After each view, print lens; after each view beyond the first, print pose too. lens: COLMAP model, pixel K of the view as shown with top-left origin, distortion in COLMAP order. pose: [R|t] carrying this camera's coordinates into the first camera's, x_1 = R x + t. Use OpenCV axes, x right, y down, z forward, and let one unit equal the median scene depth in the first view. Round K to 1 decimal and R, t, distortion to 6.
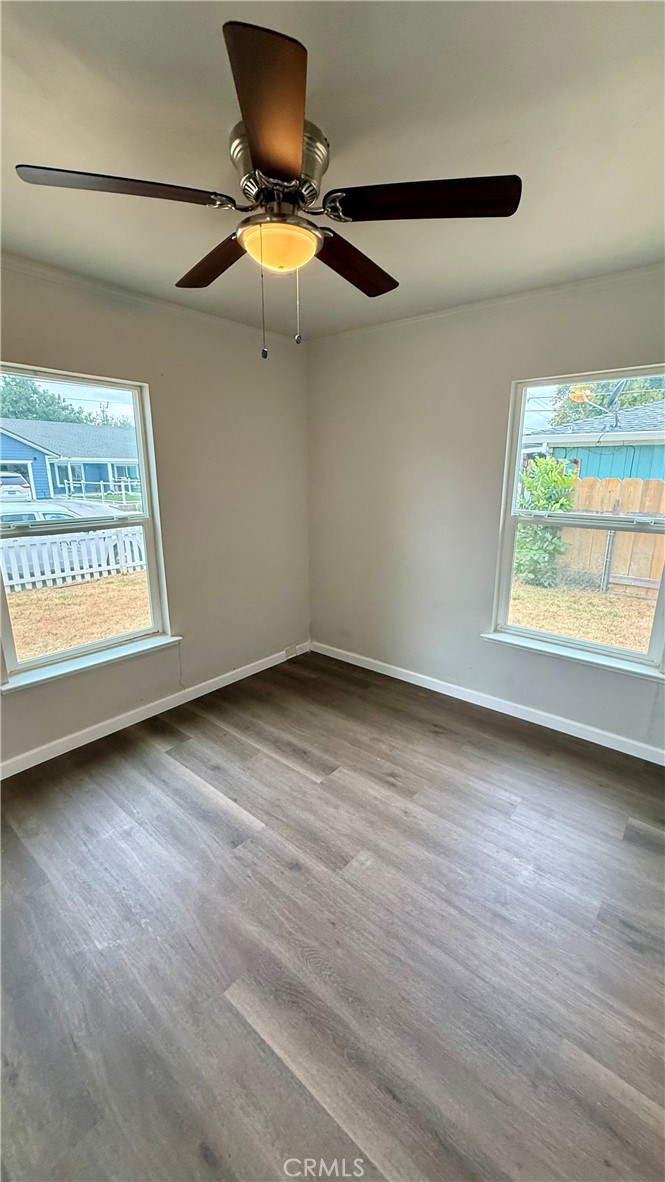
lens RADIAL K [[468.8, 0, 332.5], [0, 468.8, 591.0], [0, 0, 1]] dist [0.001414, -0.000047]
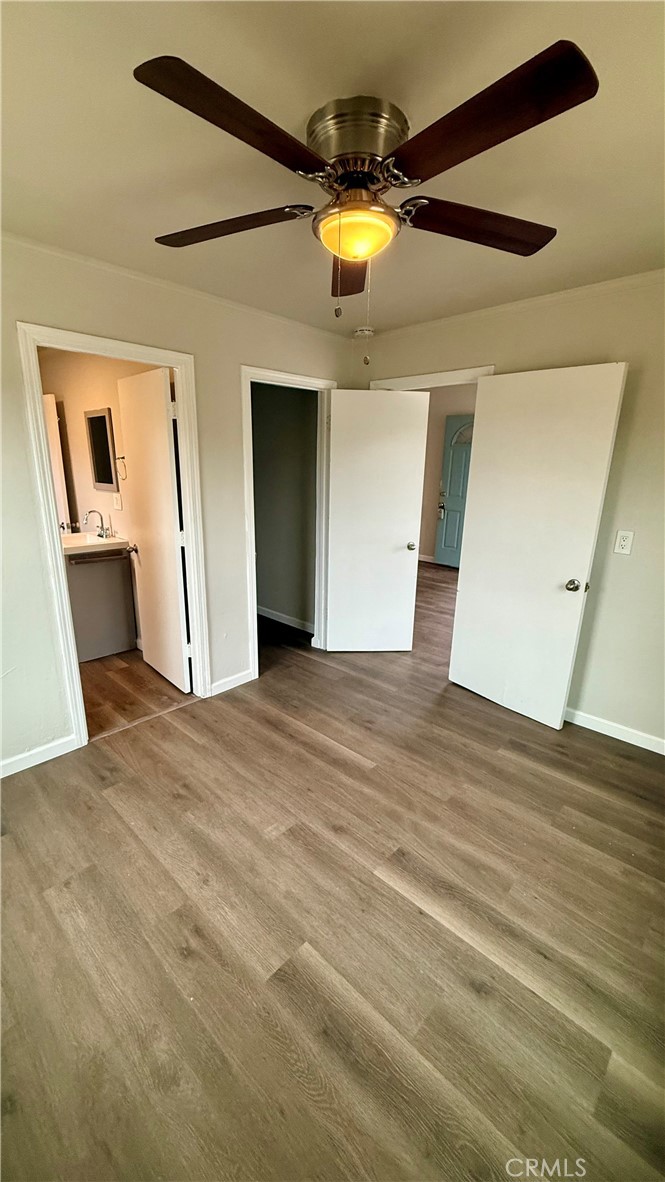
lens RADIAL K [[472.0, 0, 330.8], [0, 472.0, 585.3], [0, 0, 1]] dist [-0.000649, 0.000023]
pose [[-0.997673, -0.037578, 0.056889, -0.085050], [-0.003715, 0.863120, 0.504986, -0.369403], [-0.068079, 0.503600, -0.861251, 1.356111]]
